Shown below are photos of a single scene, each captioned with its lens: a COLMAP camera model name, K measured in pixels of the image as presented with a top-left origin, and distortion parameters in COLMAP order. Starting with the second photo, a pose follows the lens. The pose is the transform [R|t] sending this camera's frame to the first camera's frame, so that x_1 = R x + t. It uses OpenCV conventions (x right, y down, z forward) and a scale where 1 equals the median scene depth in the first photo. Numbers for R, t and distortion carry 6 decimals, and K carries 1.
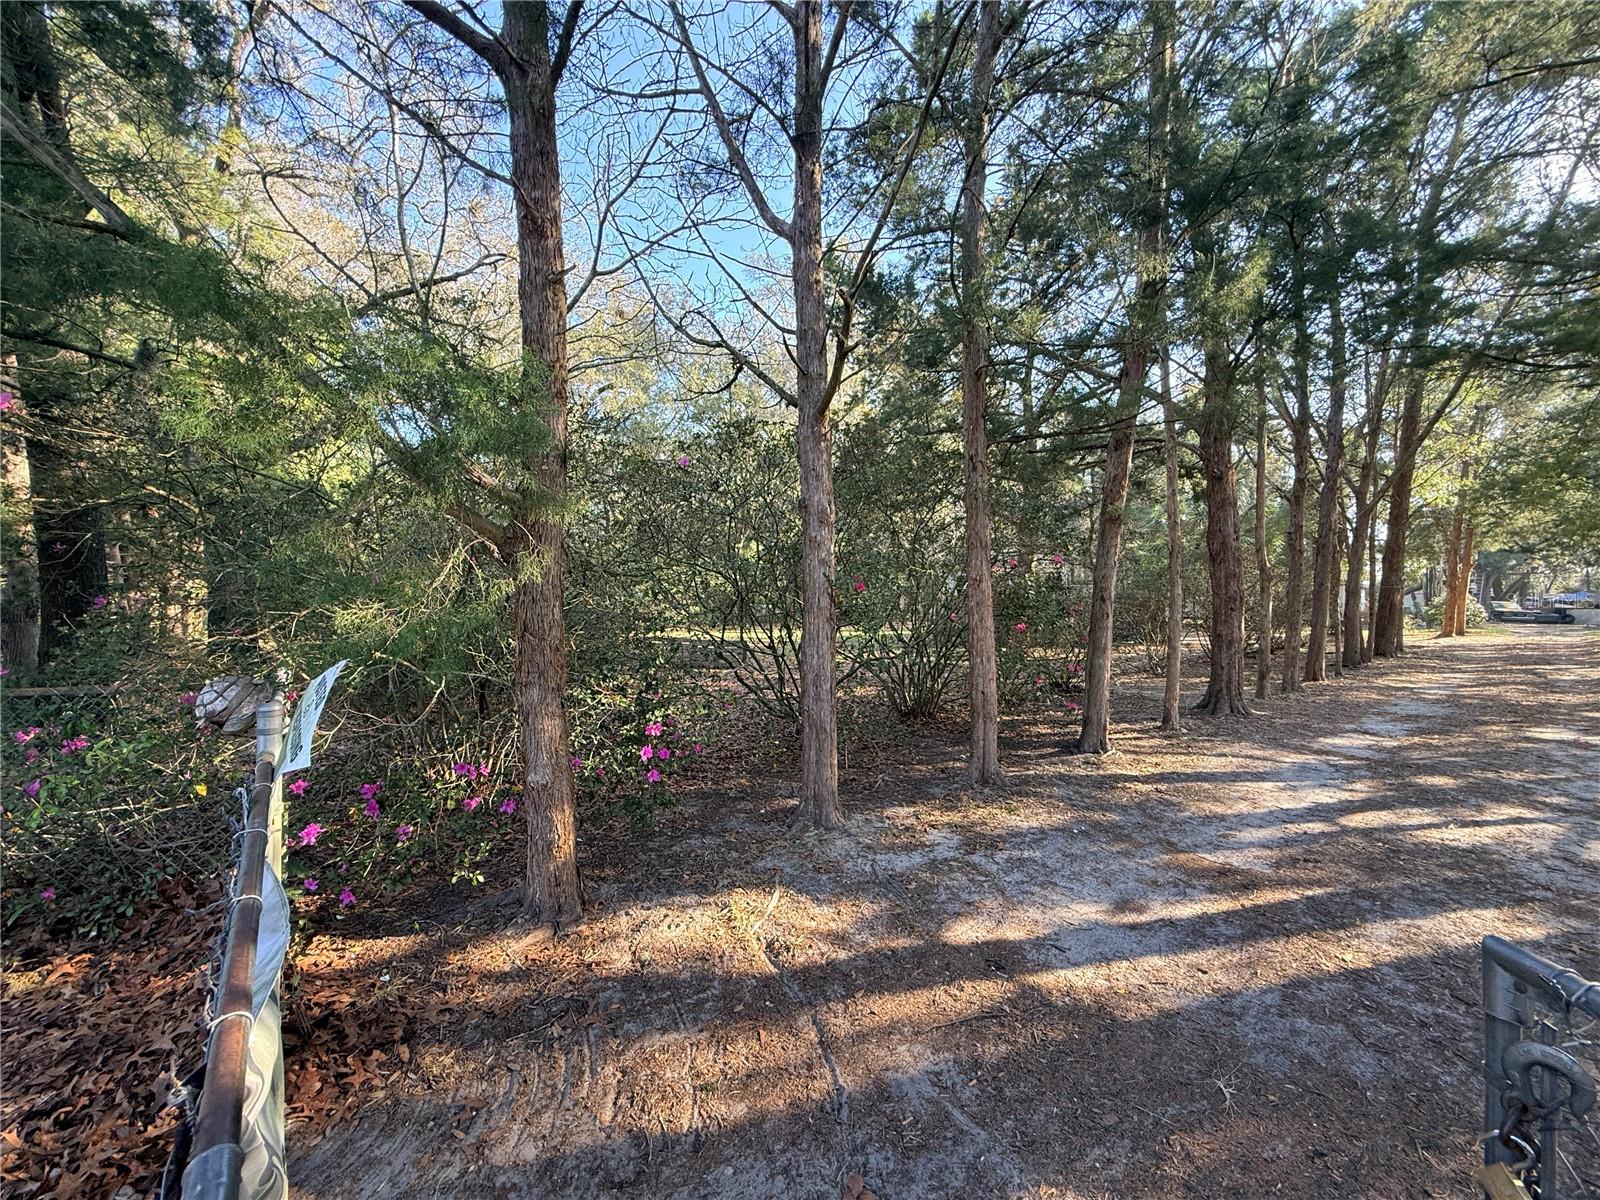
lens RADIAL K [[647.6, 0, 800.0], [0, 647.6, 600.0], [0, 0, 1]] dist [0.000202, 0.000080]
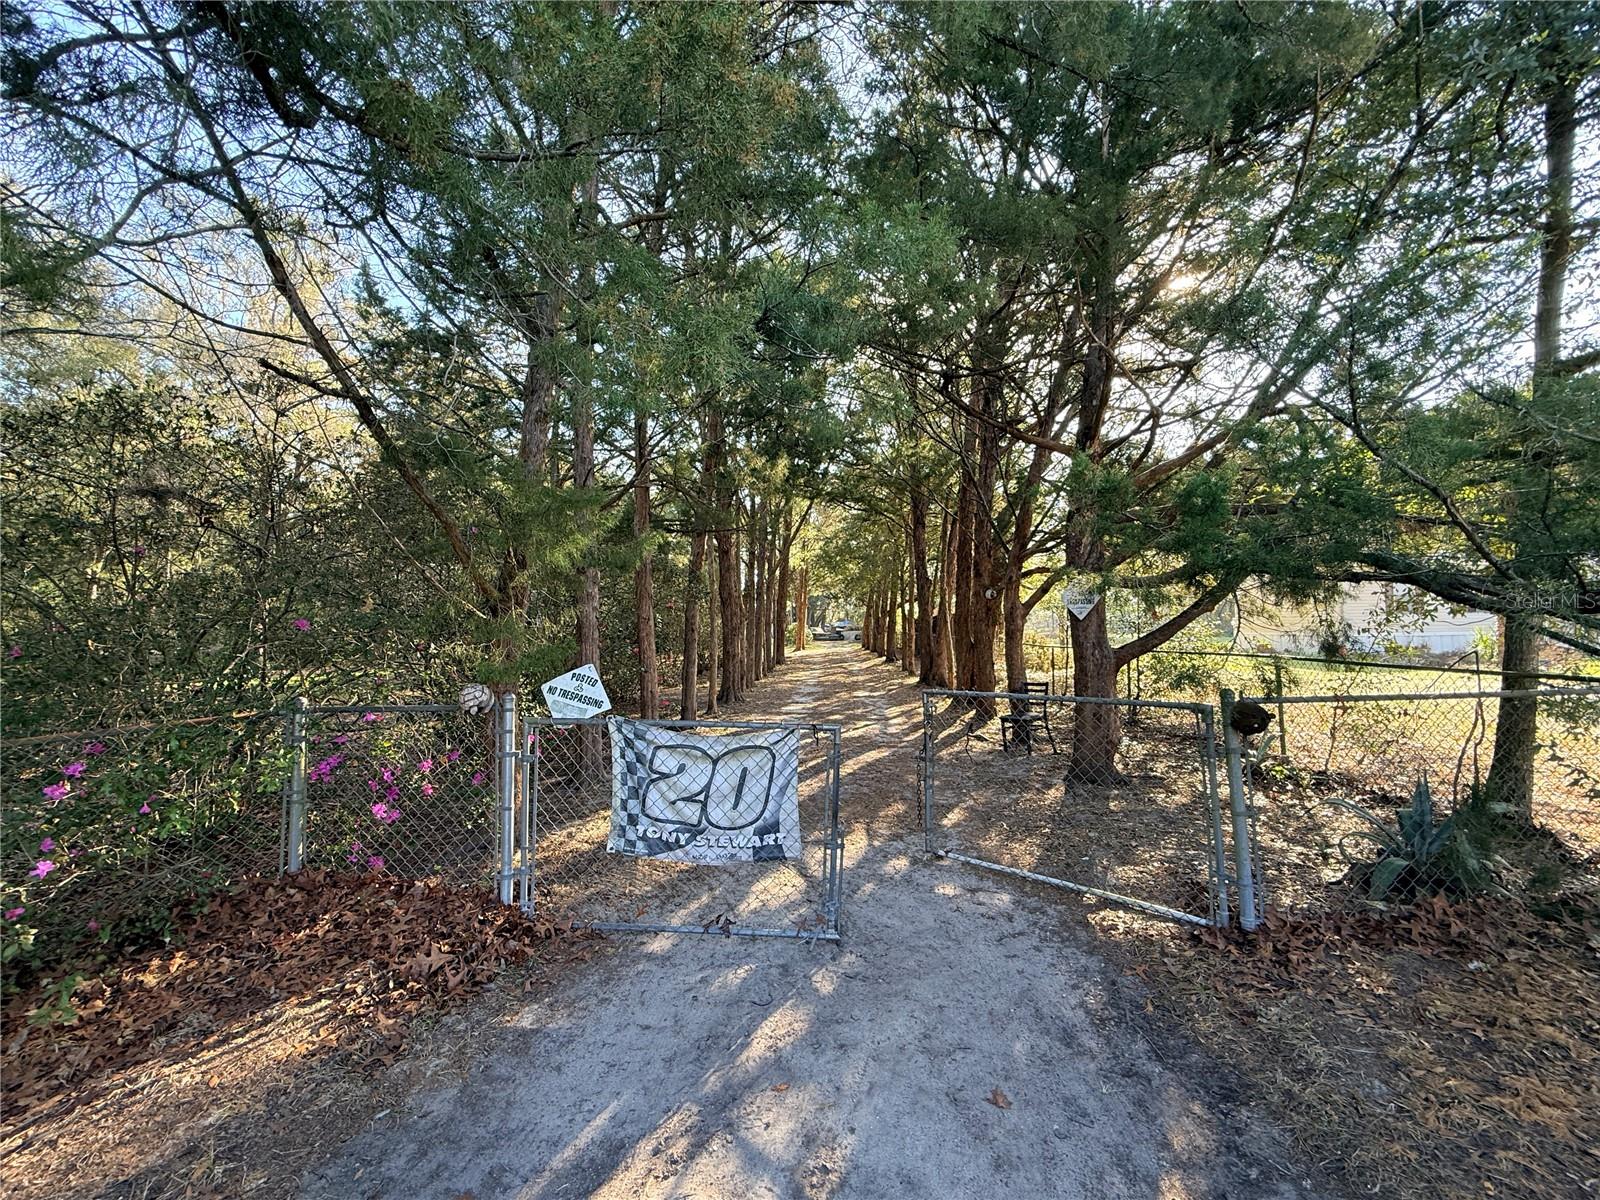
lens RADIAL K [[629.9, 0, 800.0], [0, 629.9, 600.0], [0, 0, 1]] dist [-0.001771, -0.000250]
pose [[0.687200, 0.014031, 0.726333, -0.163713], [0.024098, 0.998823, -0.042094, -0.002716], [-0.726068, 0.046430, 0.686053, -0.089988]]
